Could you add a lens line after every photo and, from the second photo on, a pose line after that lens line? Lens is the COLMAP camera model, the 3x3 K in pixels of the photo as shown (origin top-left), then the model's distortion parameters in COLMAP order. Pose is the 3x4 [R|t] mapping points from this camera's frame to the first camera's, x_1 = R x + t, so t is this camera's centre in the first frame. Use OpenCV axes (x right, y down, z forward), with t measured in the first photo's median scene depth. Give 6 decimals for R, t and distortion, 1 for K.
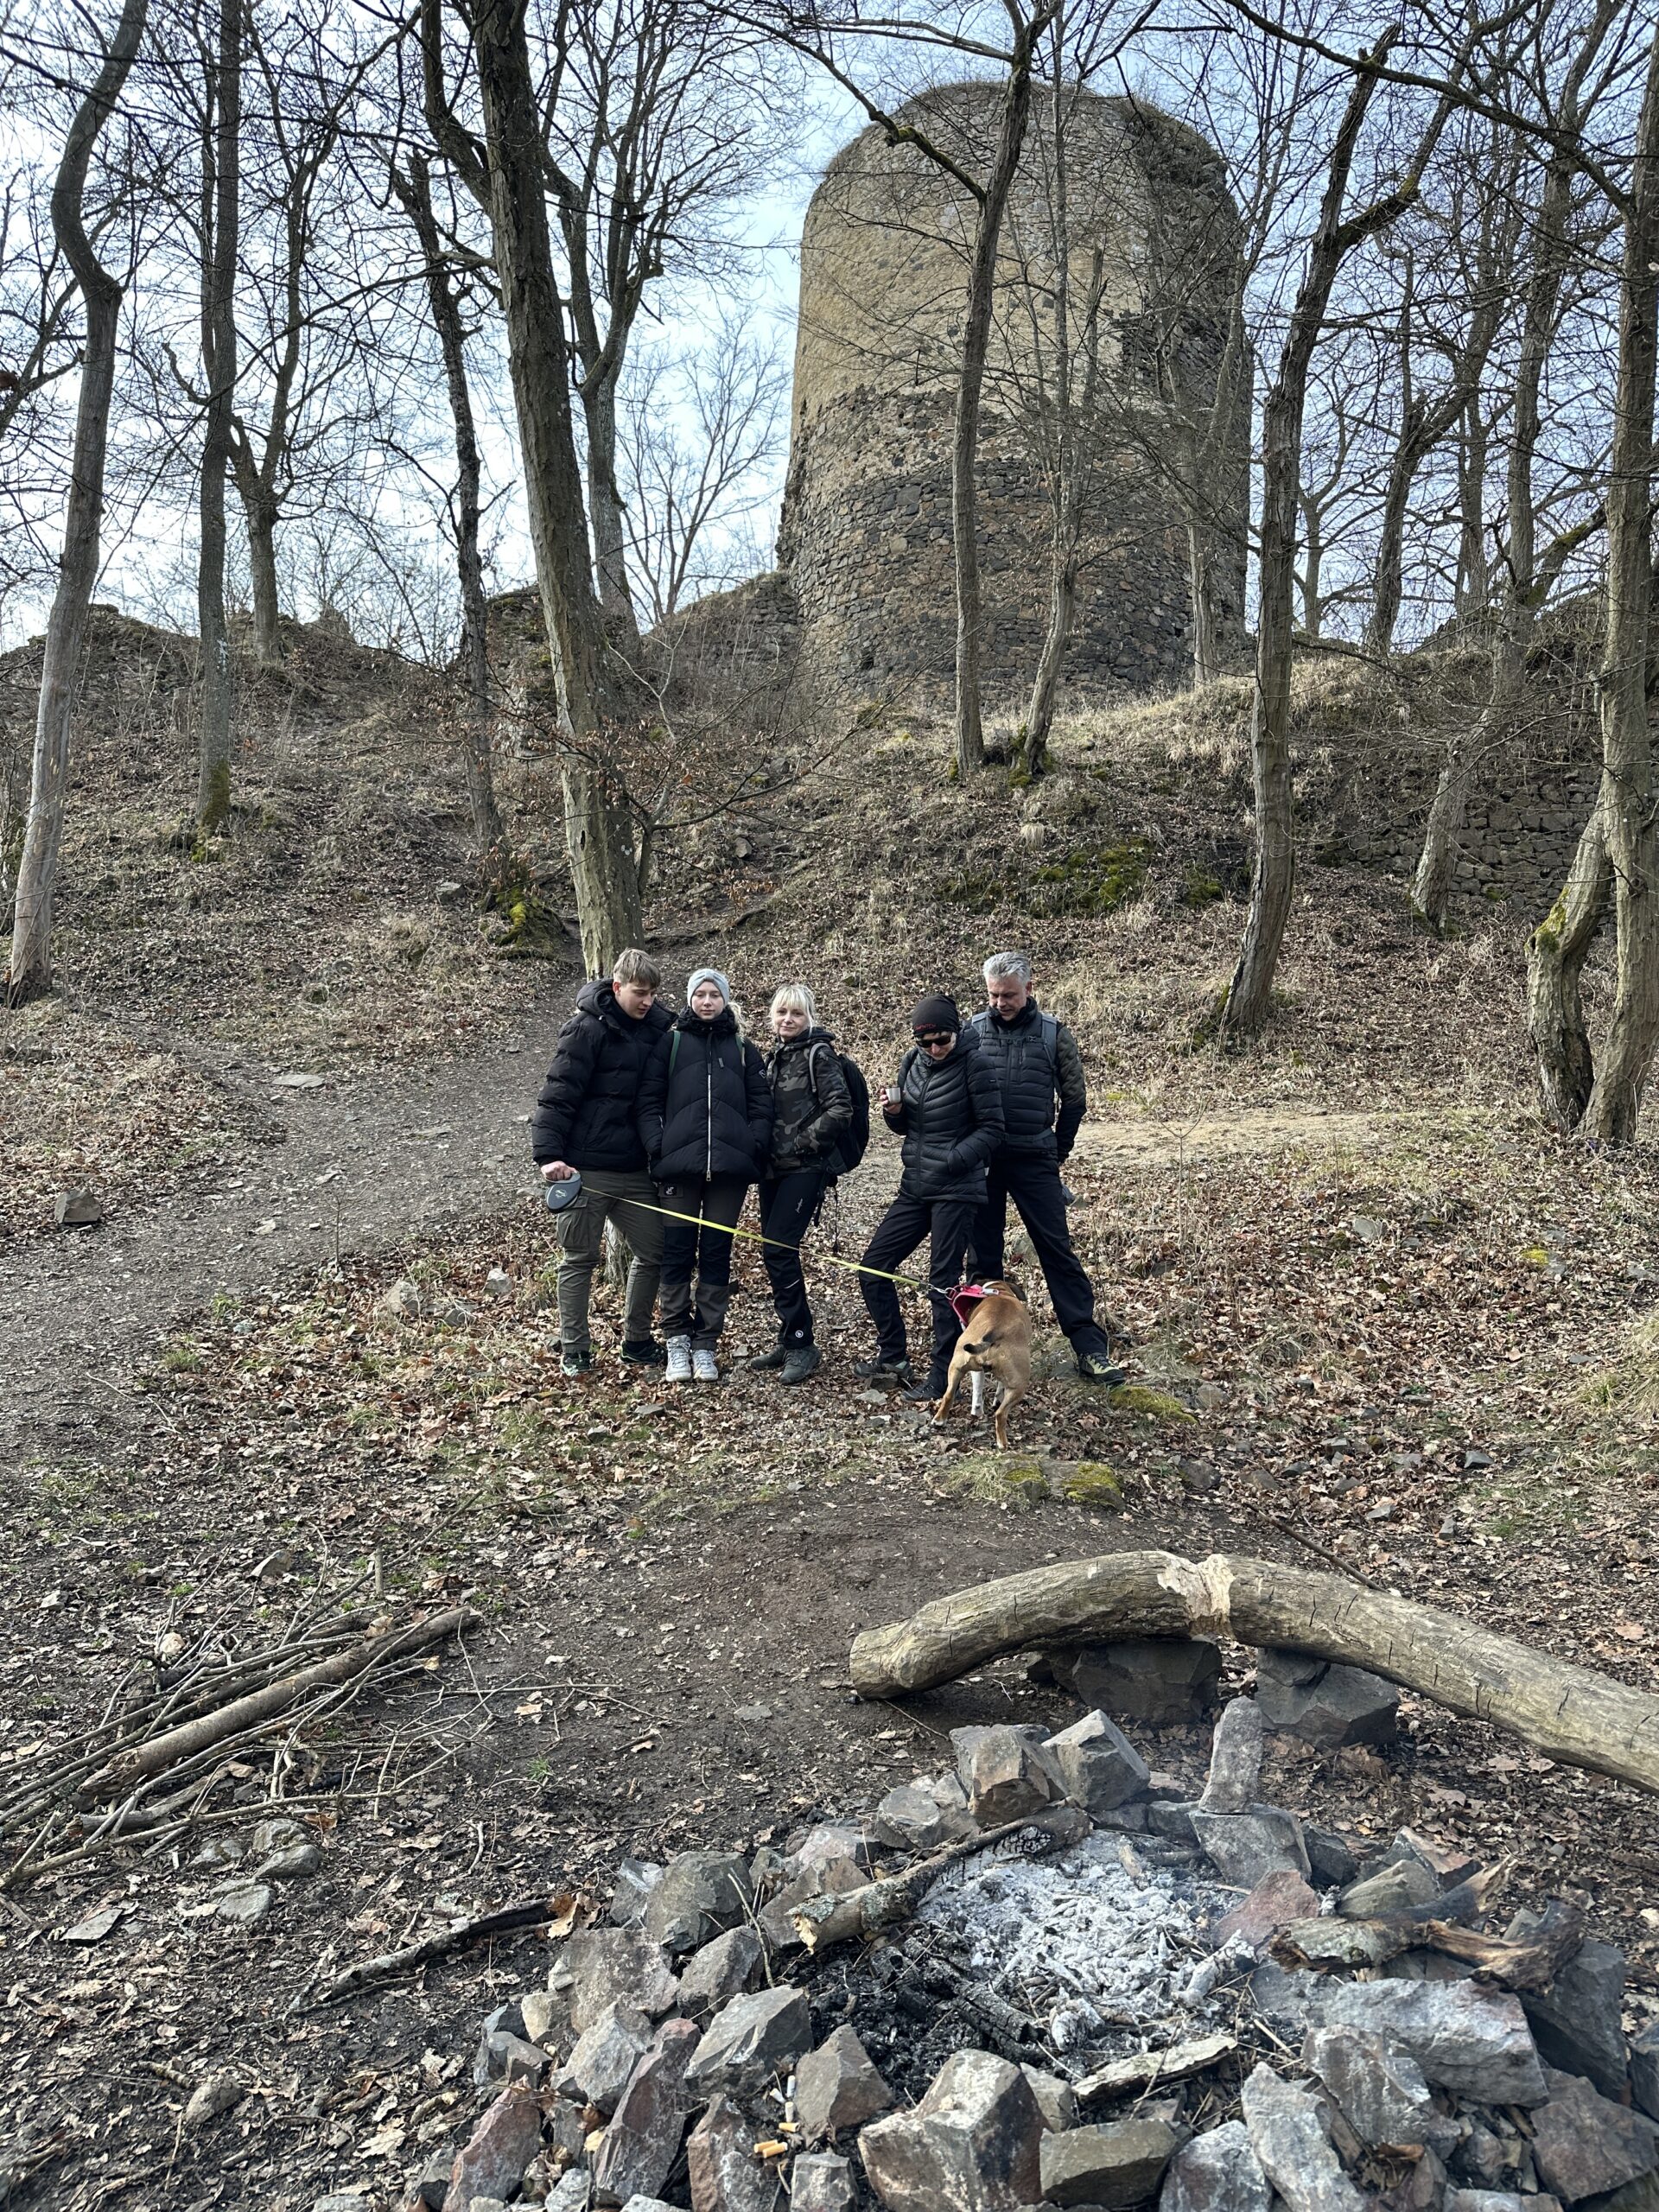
lens RADIAL K [[1536.7, 0, 846.2], [0, 1536.7, 1109.5], [0, 0, 1]] dist [0.113950, -0.189158]
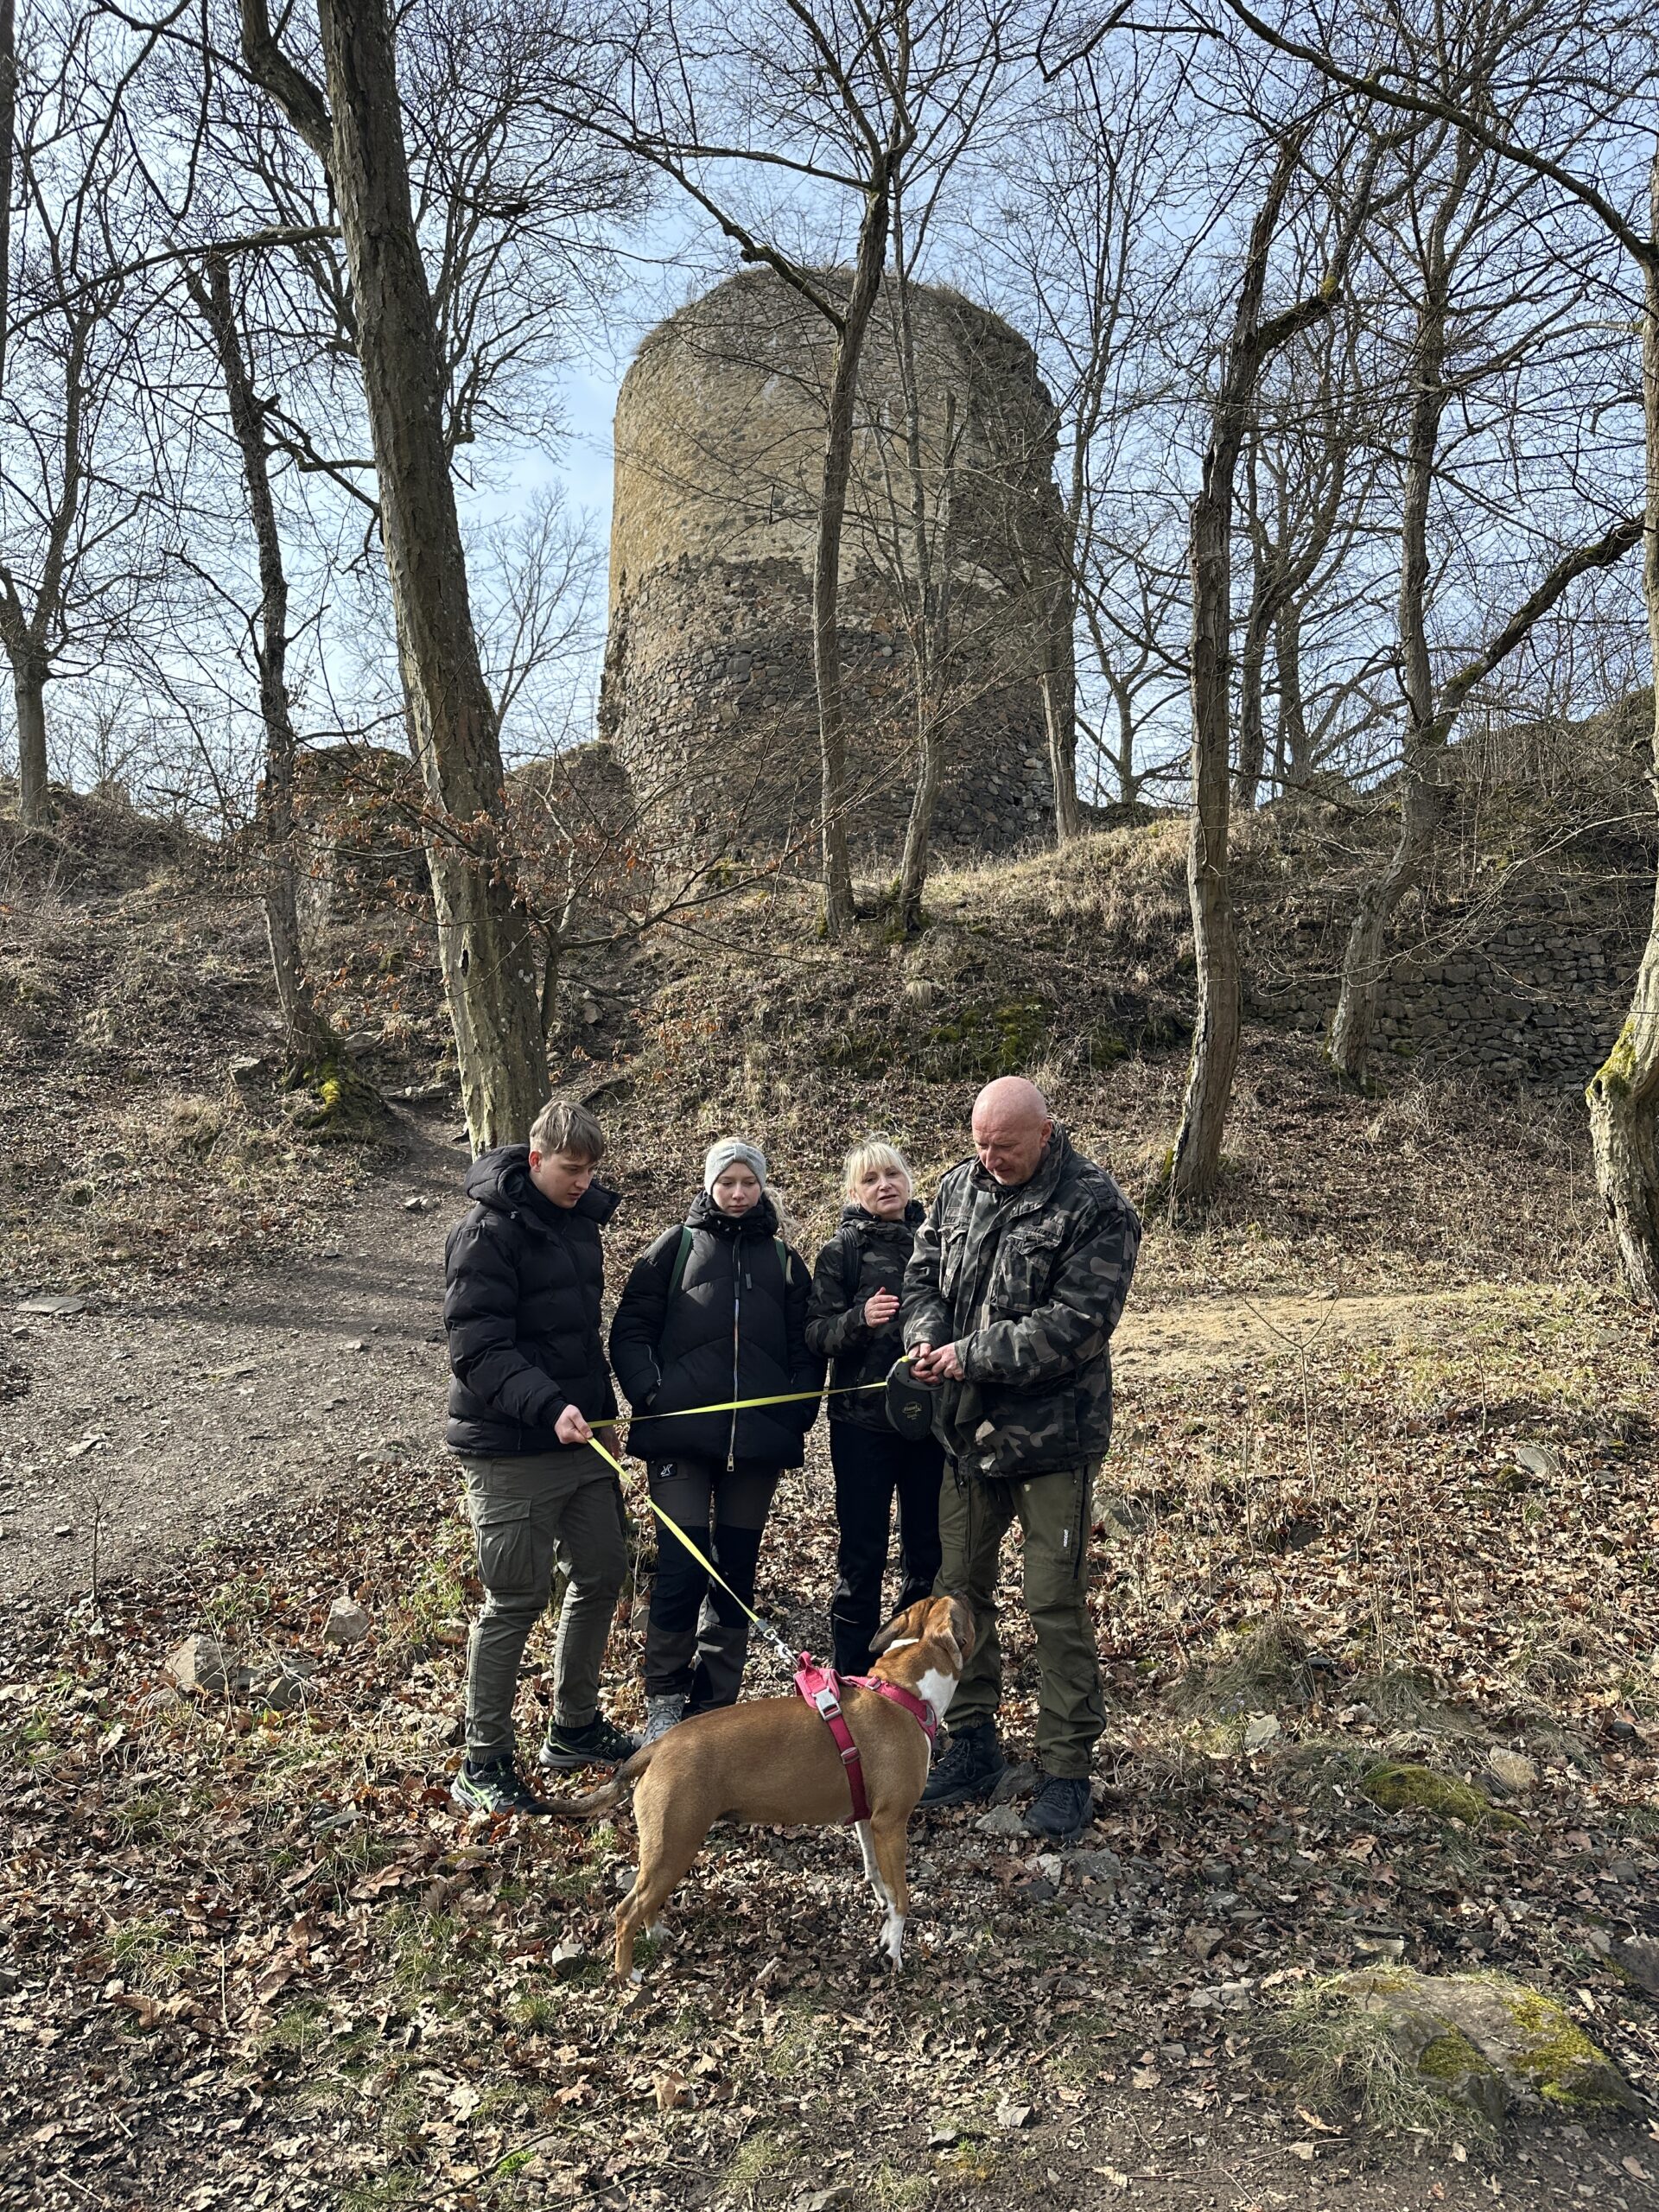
lens RADIAL K [[1539.0, 0, 834.0], [0, 1539.0, 1109.5], [0, 0, 1]] dist [0.108725, -0.176232]
pose [[0.992536, -0.023768, 0.119614, -0.039461], [0.037666, 0.992616, -0.115307, -0.007607], [-0.115990, 0.118951, 0.986102, 0.124478]]
